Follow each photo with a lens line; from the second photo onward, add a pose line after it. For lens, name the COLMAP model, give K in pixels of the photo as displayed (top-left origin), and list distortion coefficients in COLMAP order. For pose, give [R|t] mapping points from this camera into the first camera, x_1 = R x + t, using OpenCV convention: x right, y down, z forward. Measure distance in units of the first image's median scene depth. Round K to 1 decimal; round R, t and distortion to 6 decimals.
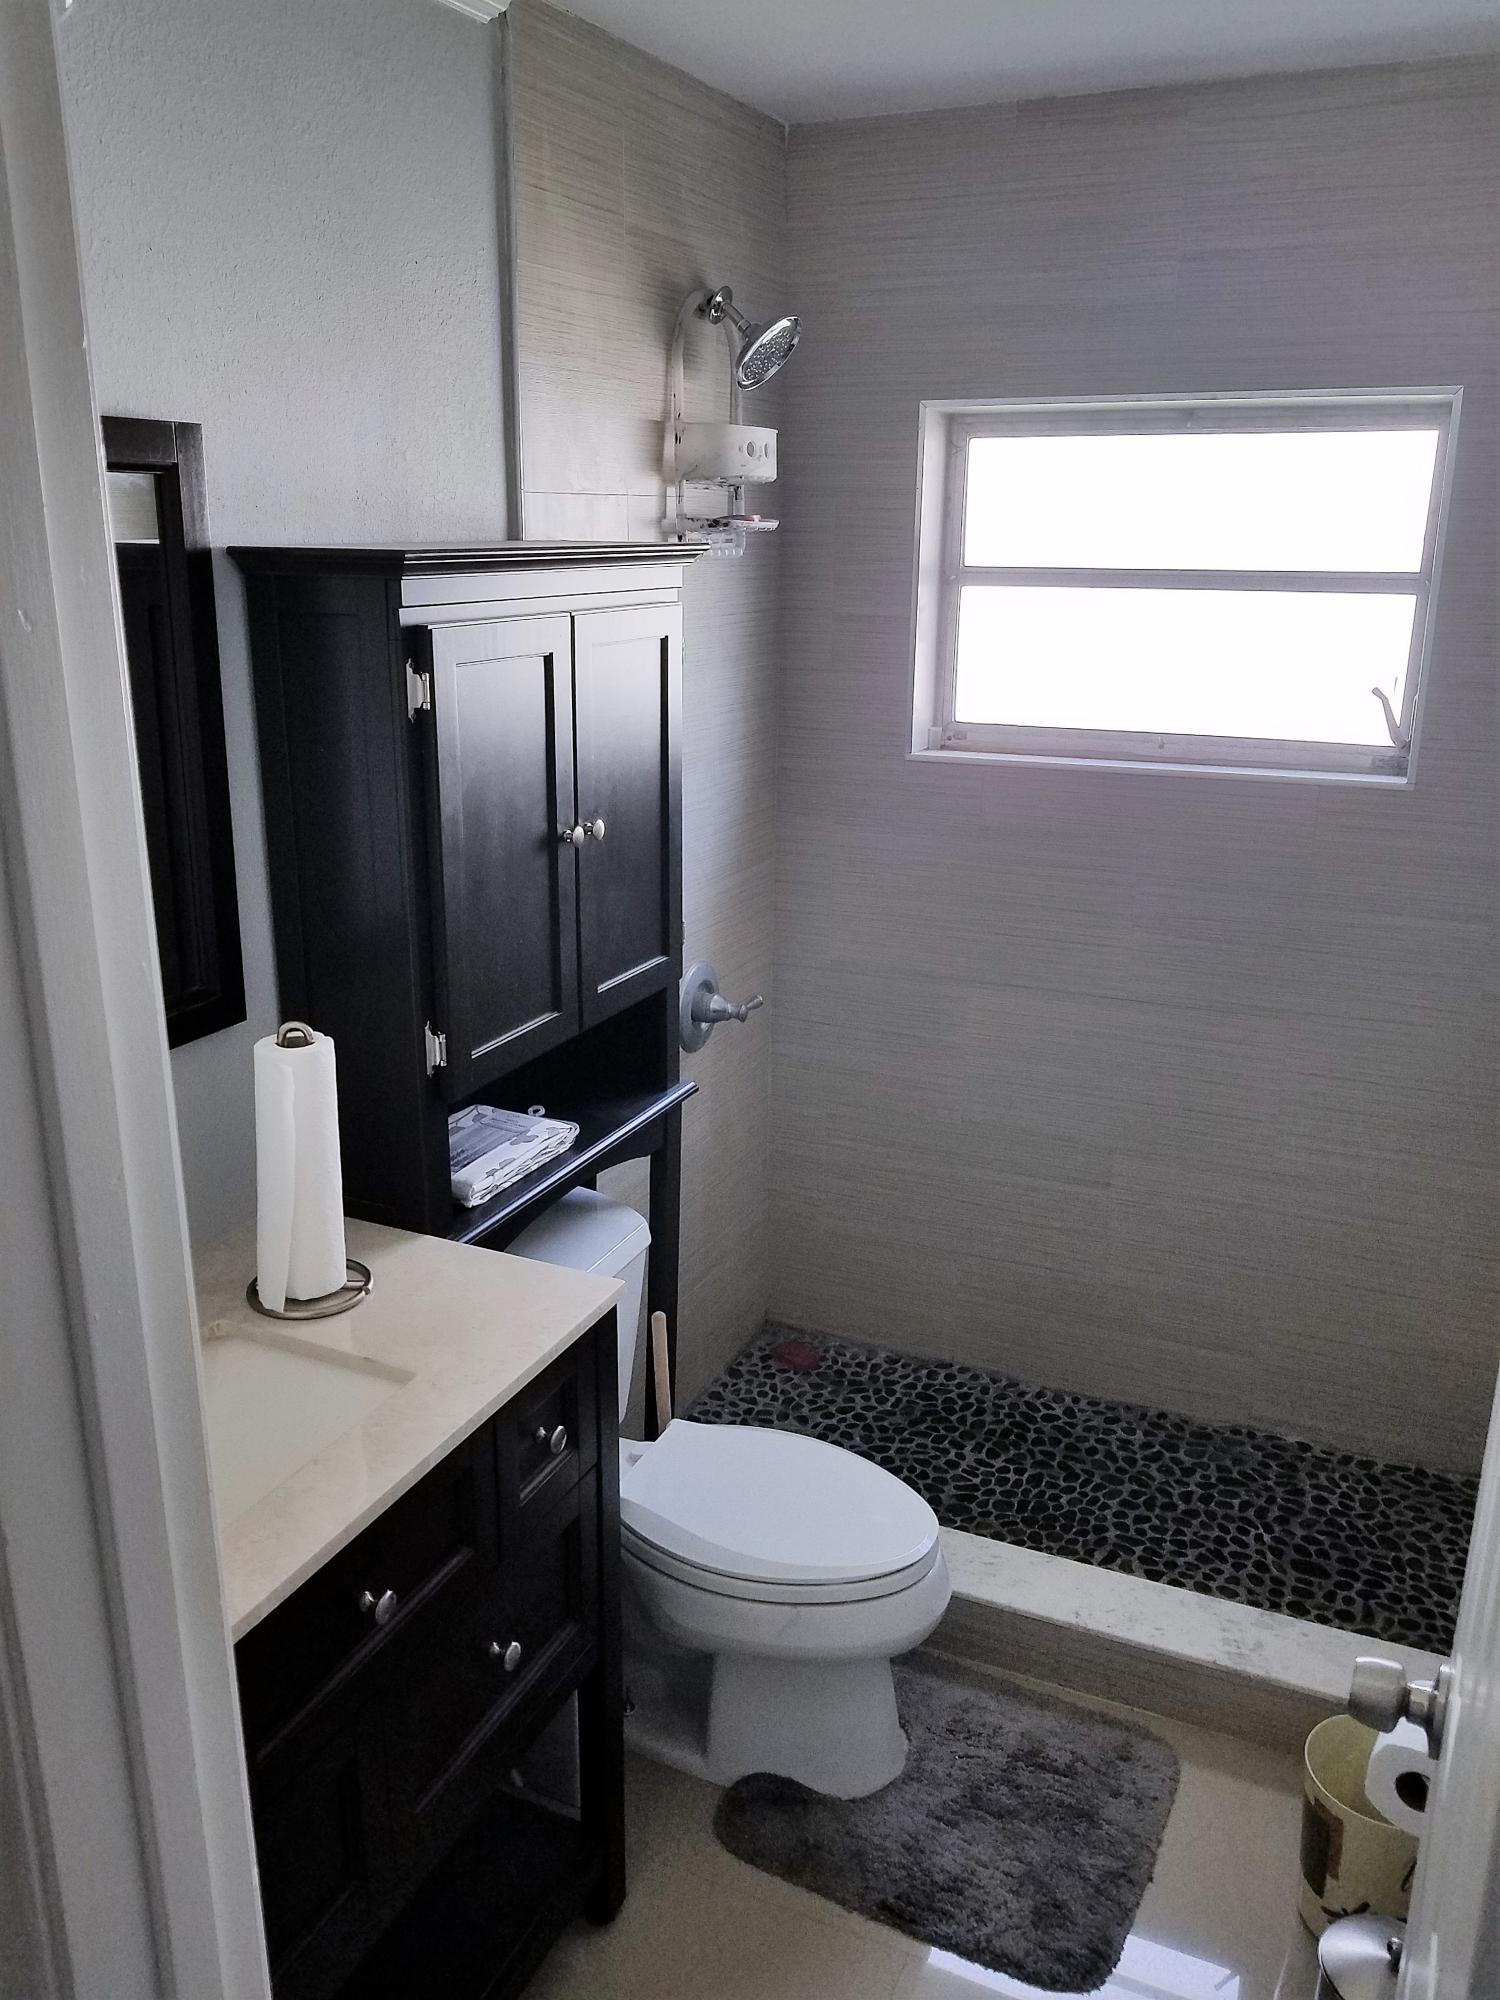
lens RADIAL K [[1550.1, 0, 750.0], [0, 1550.1, 1000.0], [0, 0, 1]] dist [-0.000122, 0.000486]
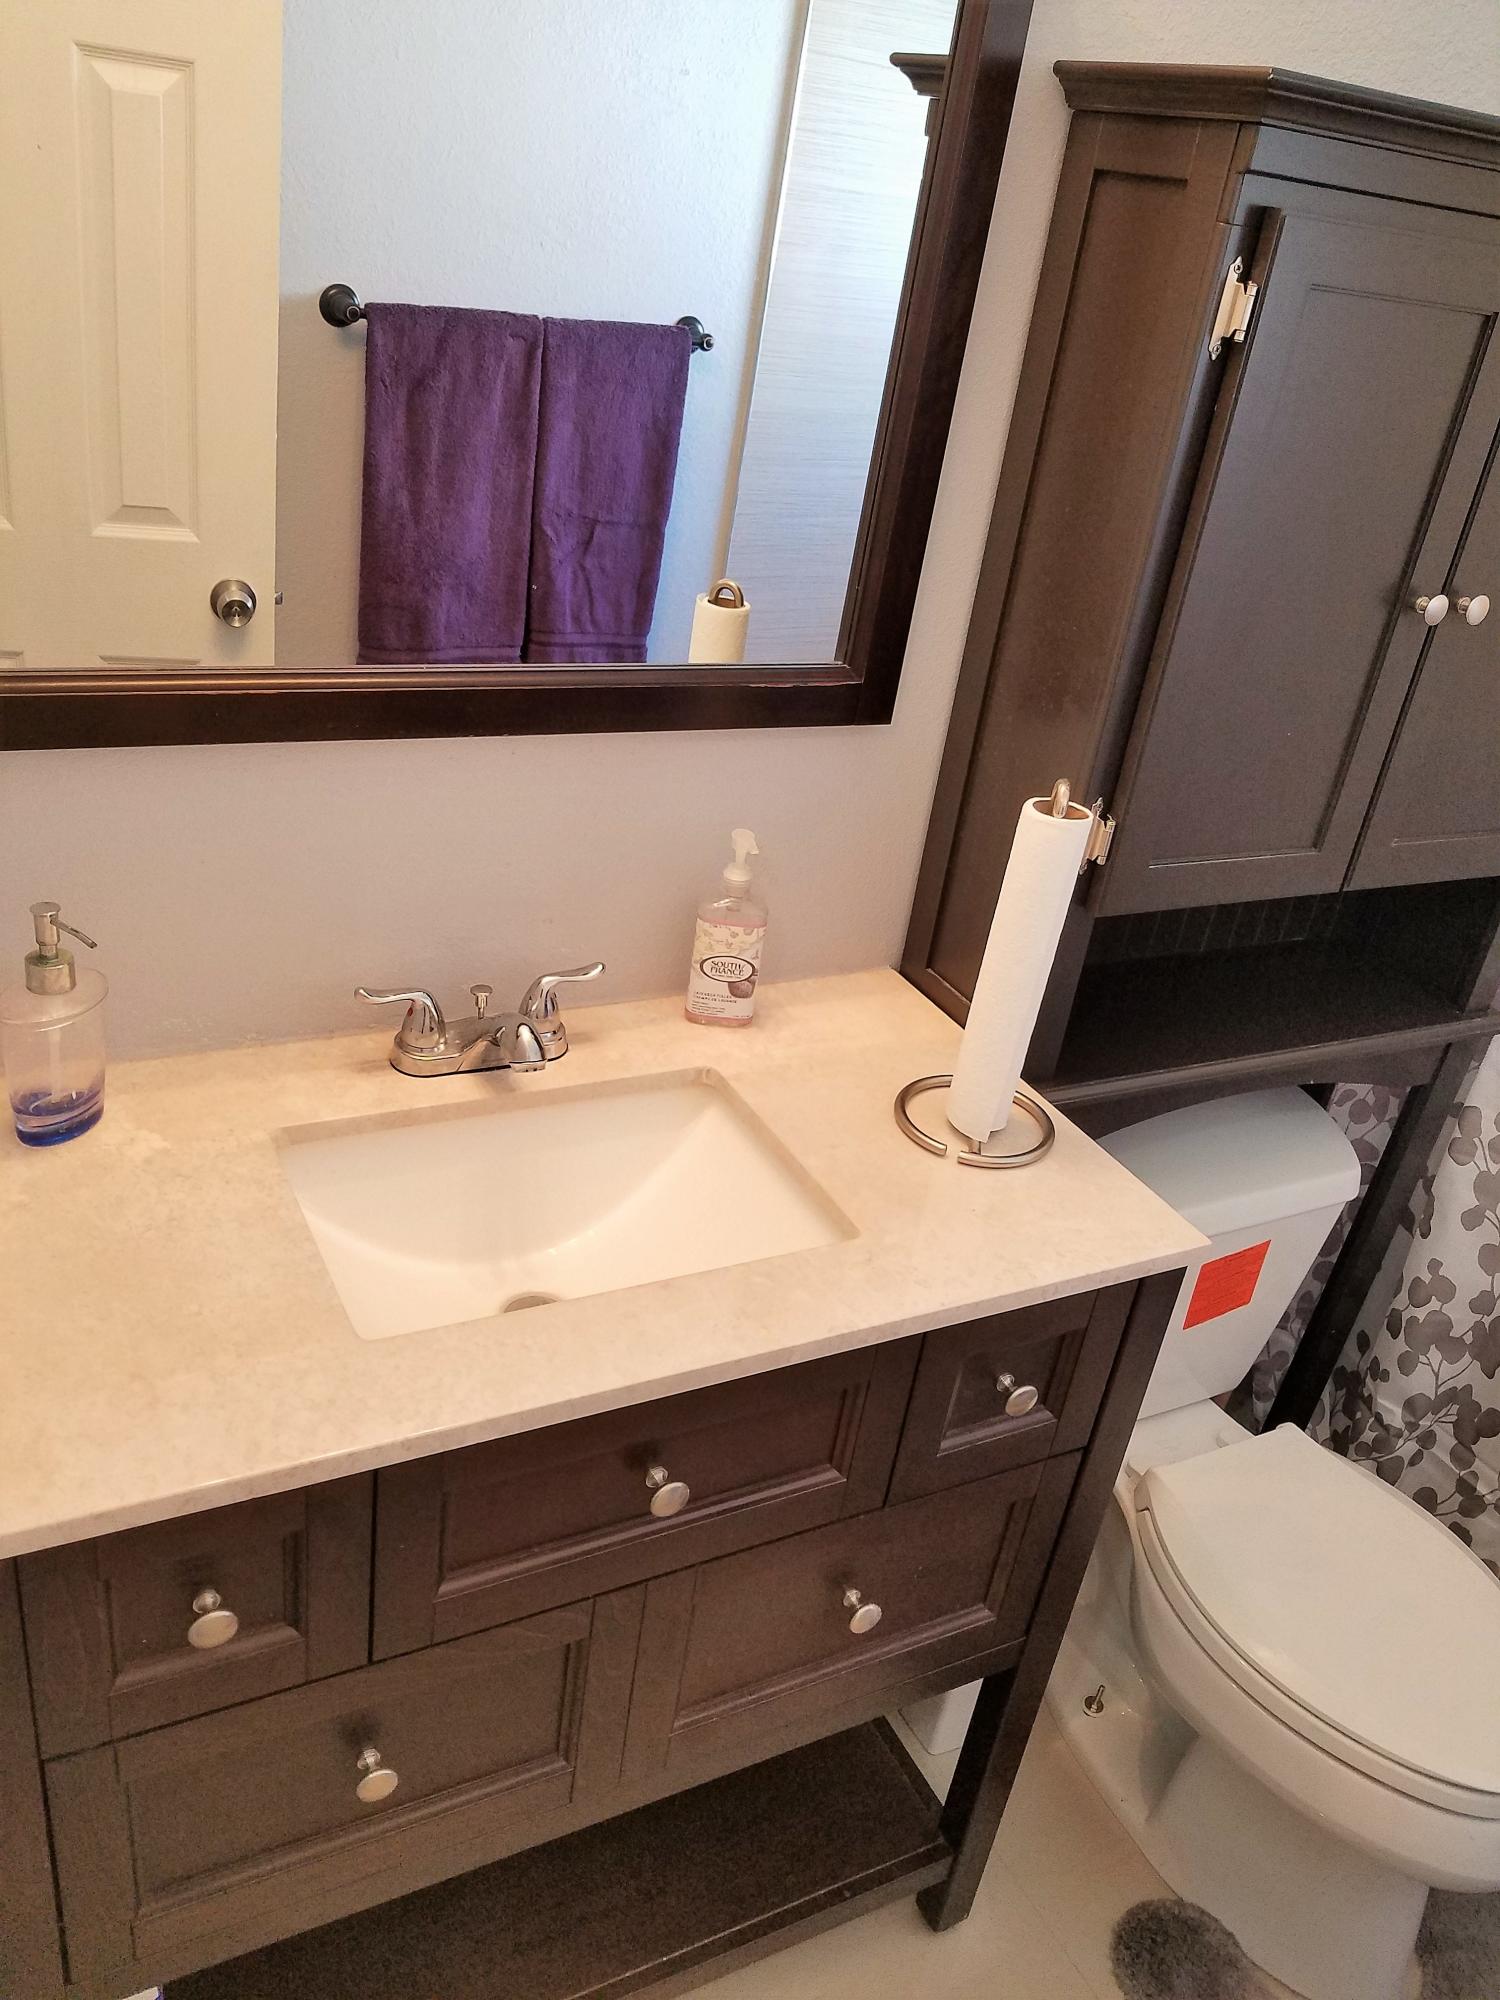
lens RADIAL K [[1550.1, 0, 750.0], [0, 1550.1, 1000.0], [0, 0, 1]] dist [-0.000122, 0.000486]
pose [[0.776995, 0.375623, -0.505160, 0.068663], [-0.303655, 0.926577, 0.221919, -0.010233], [0.551428, -0.019036, 0.834005, 0.316797]]
